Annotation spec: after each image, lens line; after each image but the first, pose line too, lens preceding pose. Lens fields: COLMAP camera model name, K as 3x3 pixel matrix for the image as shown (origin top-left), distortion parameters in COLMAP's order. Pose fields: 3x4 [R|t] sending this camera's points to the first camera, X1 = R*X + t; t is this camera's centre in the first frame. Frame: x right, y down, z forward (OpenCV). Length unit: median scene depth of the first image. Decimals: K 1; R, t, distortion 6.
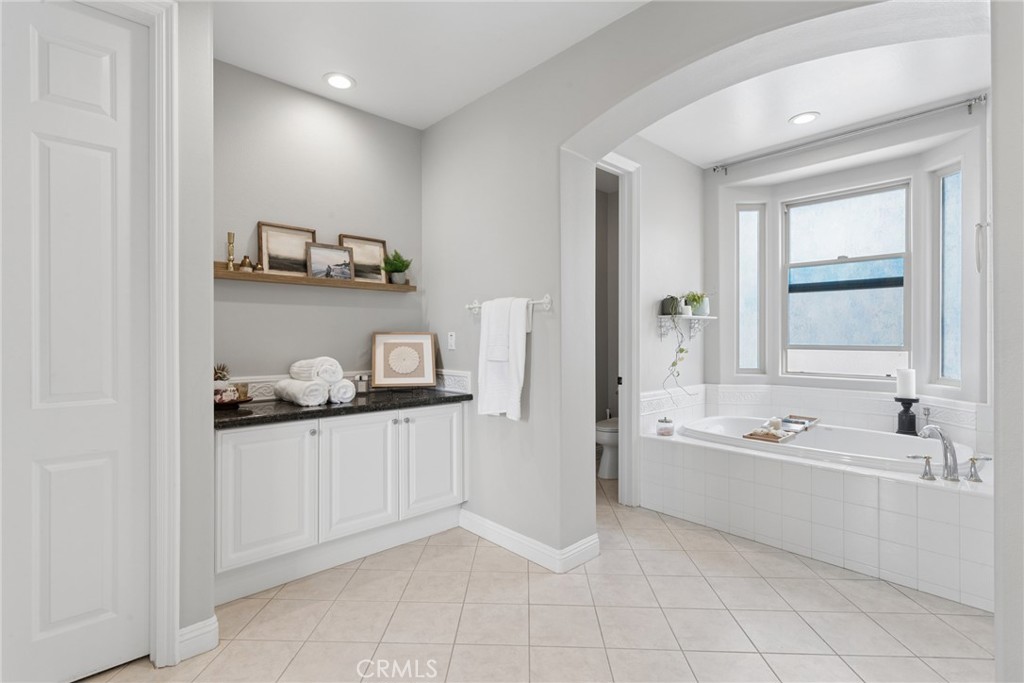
lens RADIAL K [[483.2, 0, 512.0], [0, 483.2, 337.1], [0, 0, 1]] dist [-0.001537, -0.000135]
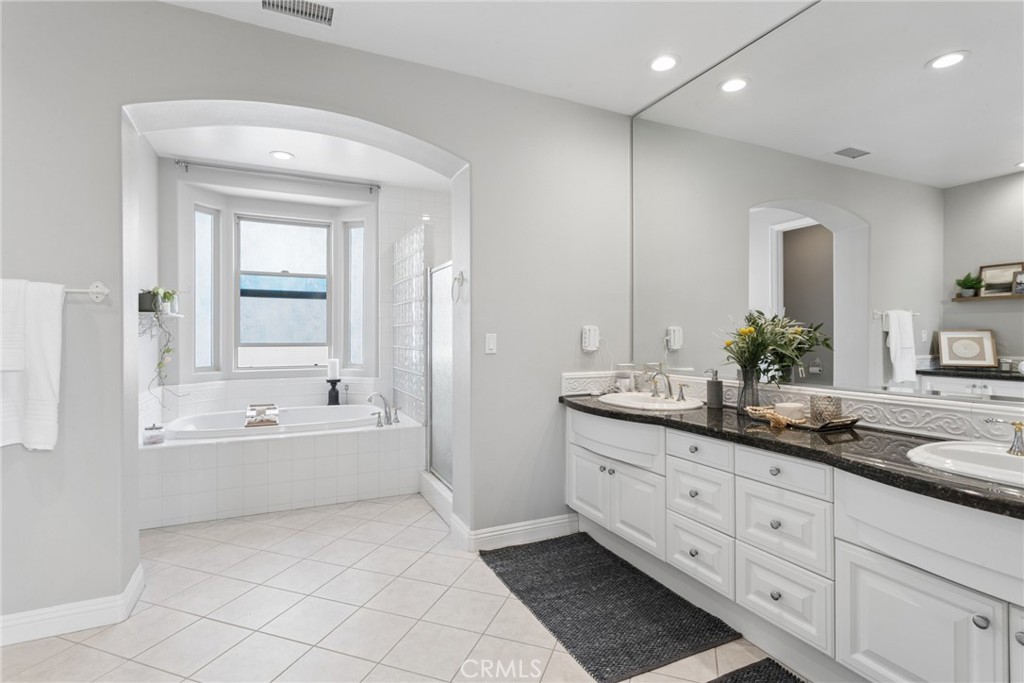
lens RADIAL K [[483.2, 0, 511.6], [0, 483.2, 338.5], [0, 0, 1]] dist [-0.001537, -0.000135]
pose [[0.296534, -0.004822, 0.955010, -0.352677], [0.000289, 0.999988, 0.004959, 0.000237], [-0.955022, -0.001194, 0.296532, 0.084688]]
